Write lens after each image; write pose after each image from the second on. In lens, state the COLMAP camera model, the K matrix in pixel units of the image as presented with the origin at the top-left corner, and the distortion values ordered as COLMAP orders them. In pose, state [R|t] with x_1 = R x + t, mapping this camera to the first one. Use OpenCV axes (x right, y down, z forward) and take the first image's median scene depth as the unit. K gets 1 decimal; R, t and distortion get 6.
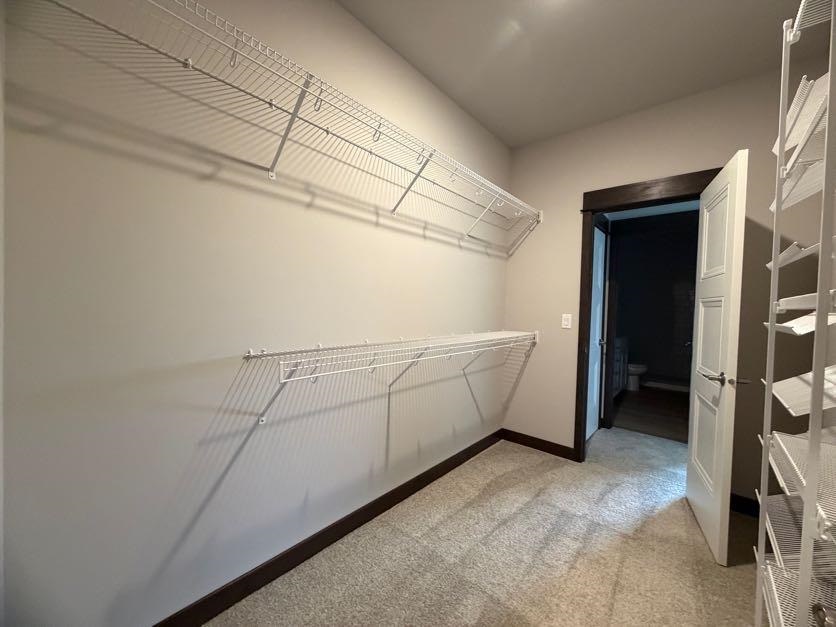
lens RADIAL K [[330.9, 0, 413.5], [0, 330.9, 313.8], [0, 0, 1]] dist [-0.001068, -0.000091]
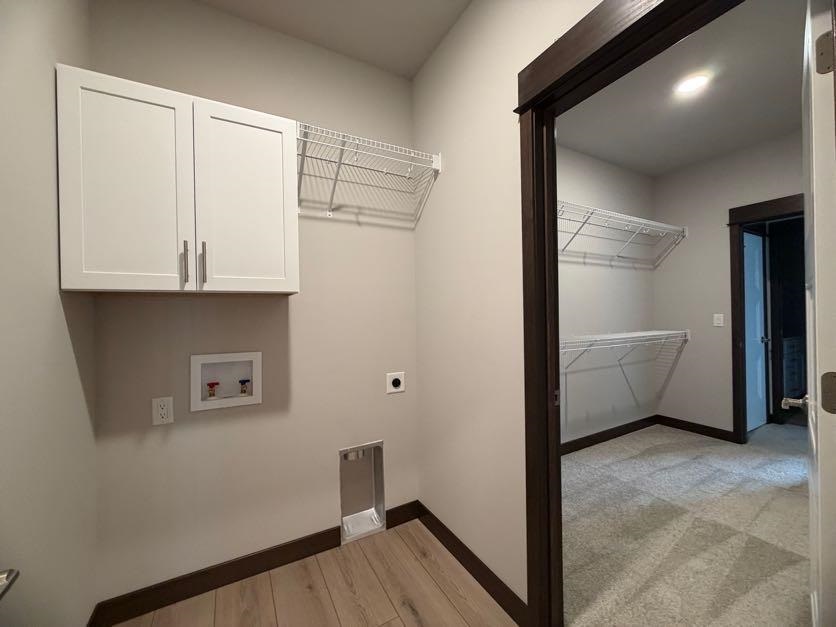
lens RADIAL K [[330.9, 0, 413.5], [0, 330.9, 313.8], [0, 0, 1]] dist [-0.001068, -0.000091]
pose [[0.939550, -0.042871, -0.339717, -0.153207], [0.033292, 0.998868, -0.033979, 0.003883], [0.340790, 0.020615, 0.939914, -0.475837]]
